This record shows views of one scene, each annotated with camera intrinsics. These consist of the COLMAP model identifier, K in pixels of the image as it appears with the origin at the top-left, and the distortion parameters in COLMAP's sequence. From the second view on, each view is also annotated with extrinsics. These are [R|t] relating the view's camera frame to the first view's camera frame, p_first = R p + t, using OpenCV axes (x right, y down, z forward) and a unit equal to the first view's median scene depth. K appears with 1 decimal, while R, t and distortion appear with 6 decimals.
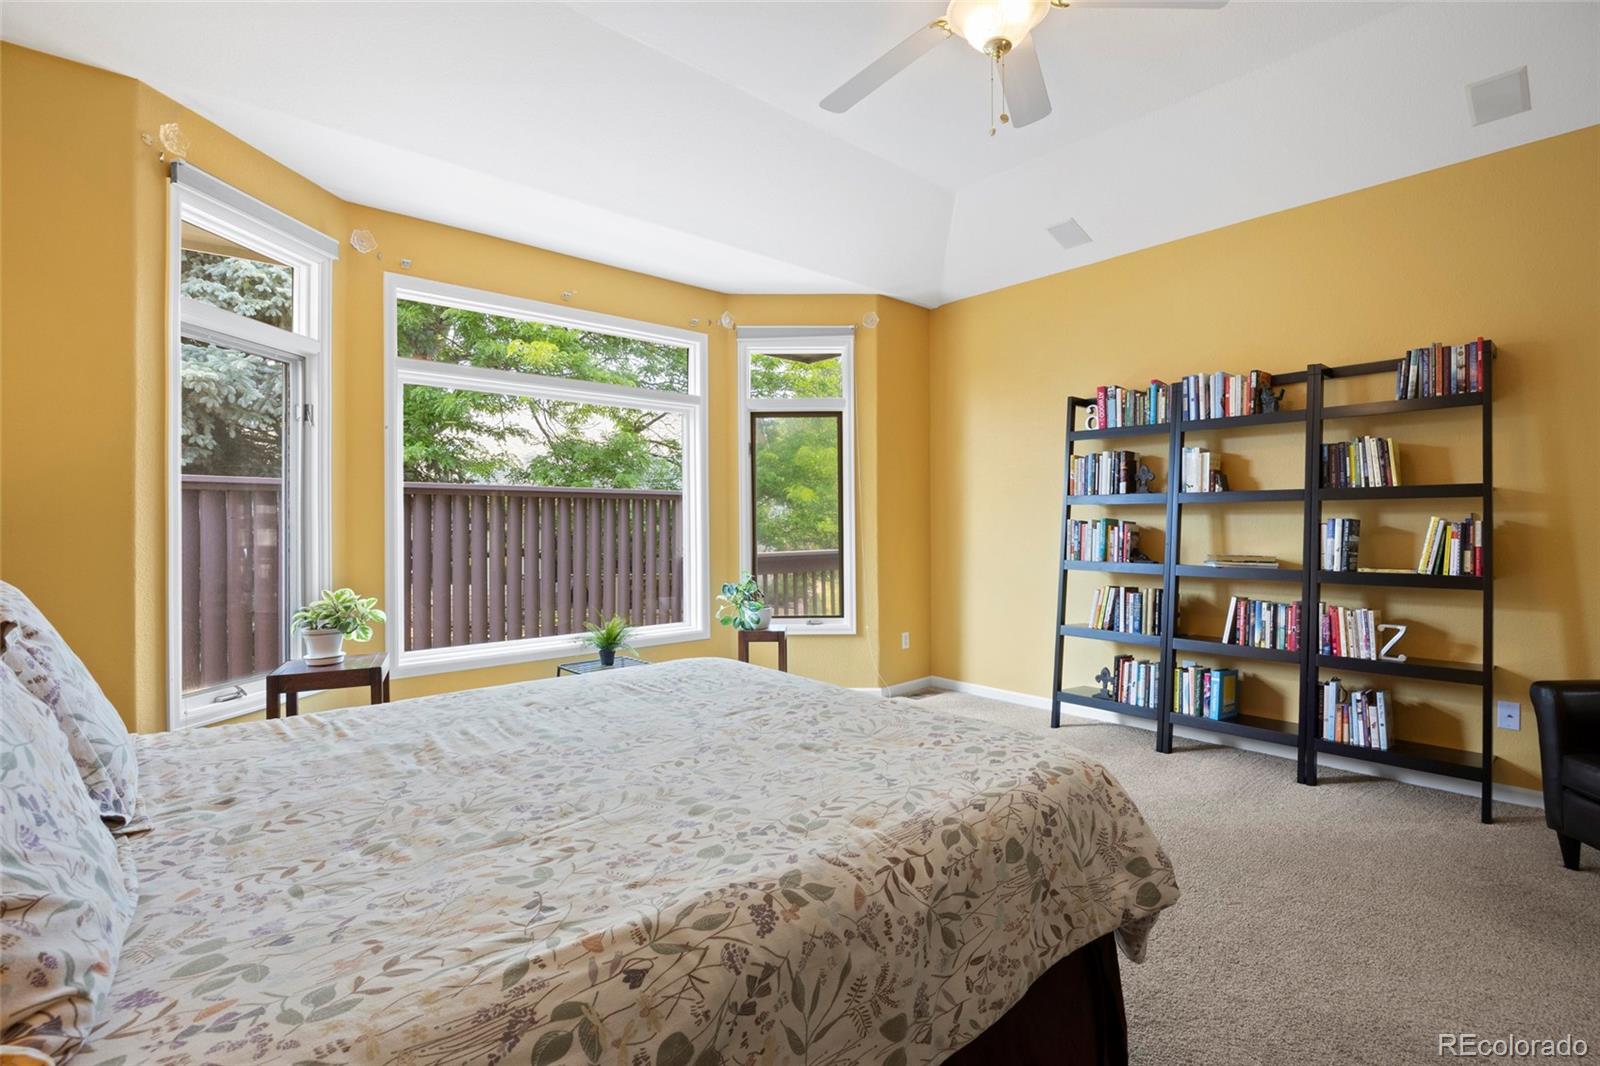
lens RADIAL K [[742.0, 0, 801.2], [0, 742.0, 530.7], [0, 0, 1]] dist [-0.012129, 0.000019]
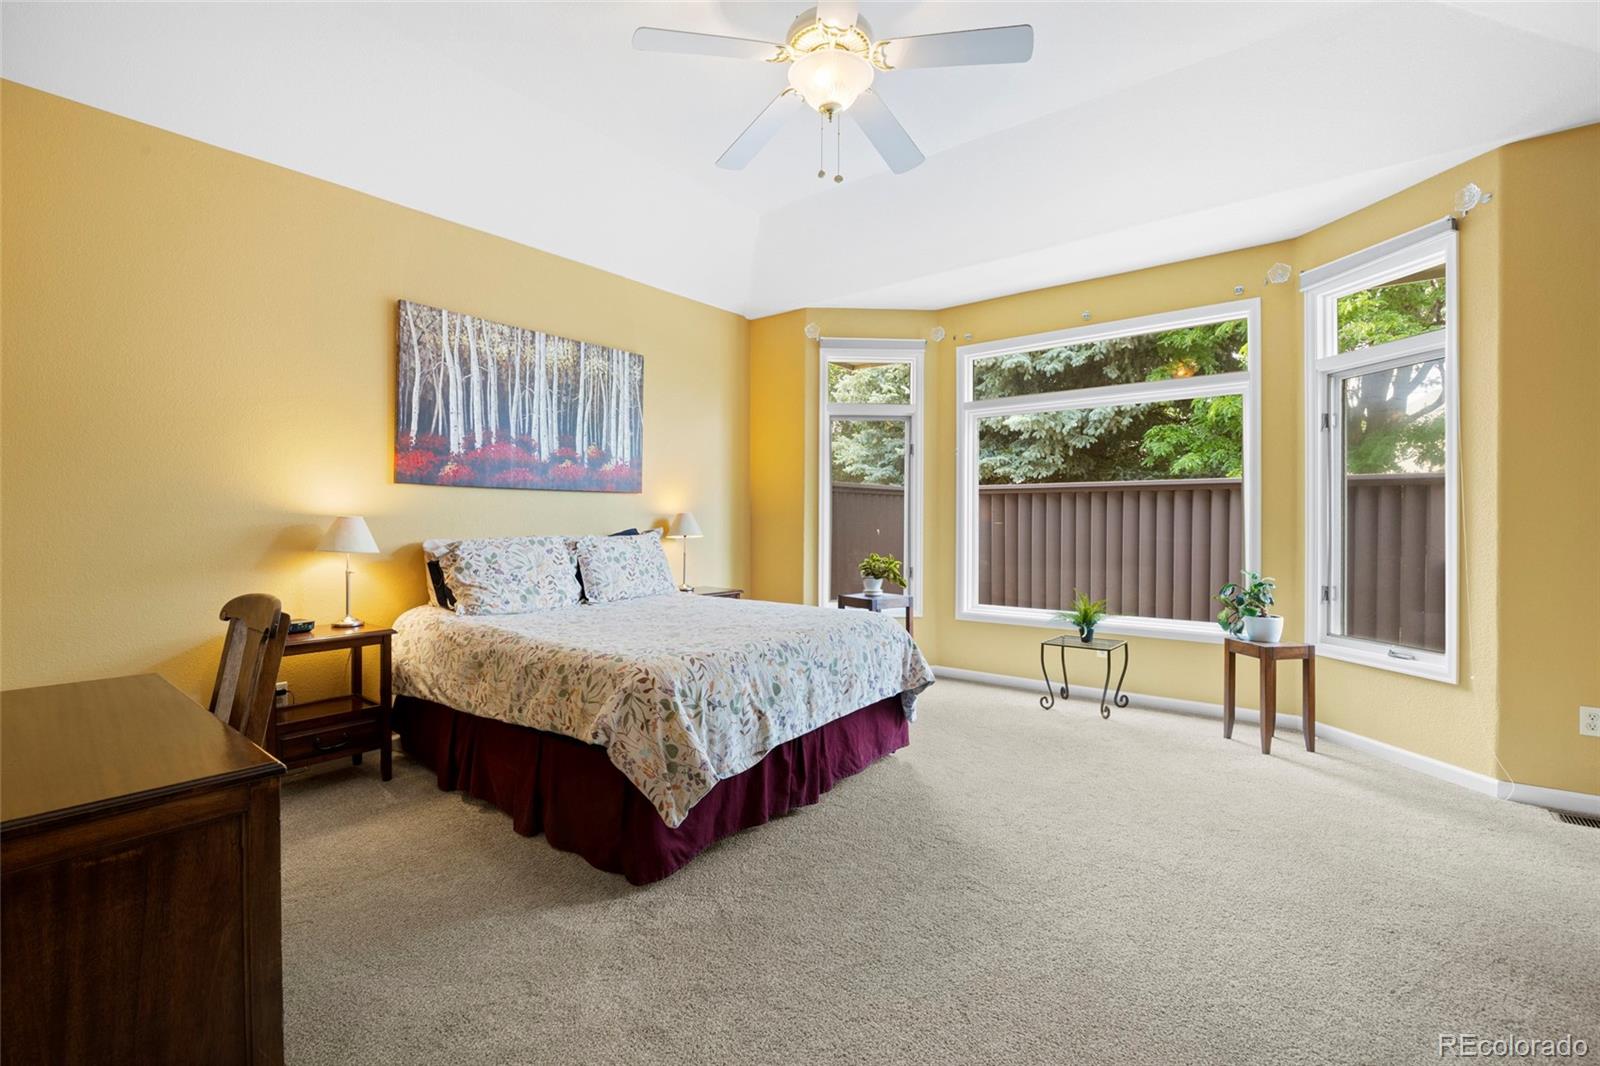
lens RADIAL K [[682.5, 0, 801.4], [0, 682.5, 529.6], [0, 0, 1]] dist [0.021112, -0.013607]
pose [[0.185526, 0.019910, -0.982438, 0.606188], [-0.012726, 0.999760, 0.017858, -0.000140], [0.982557, 0.009190, 0.185735, 0.344905]]
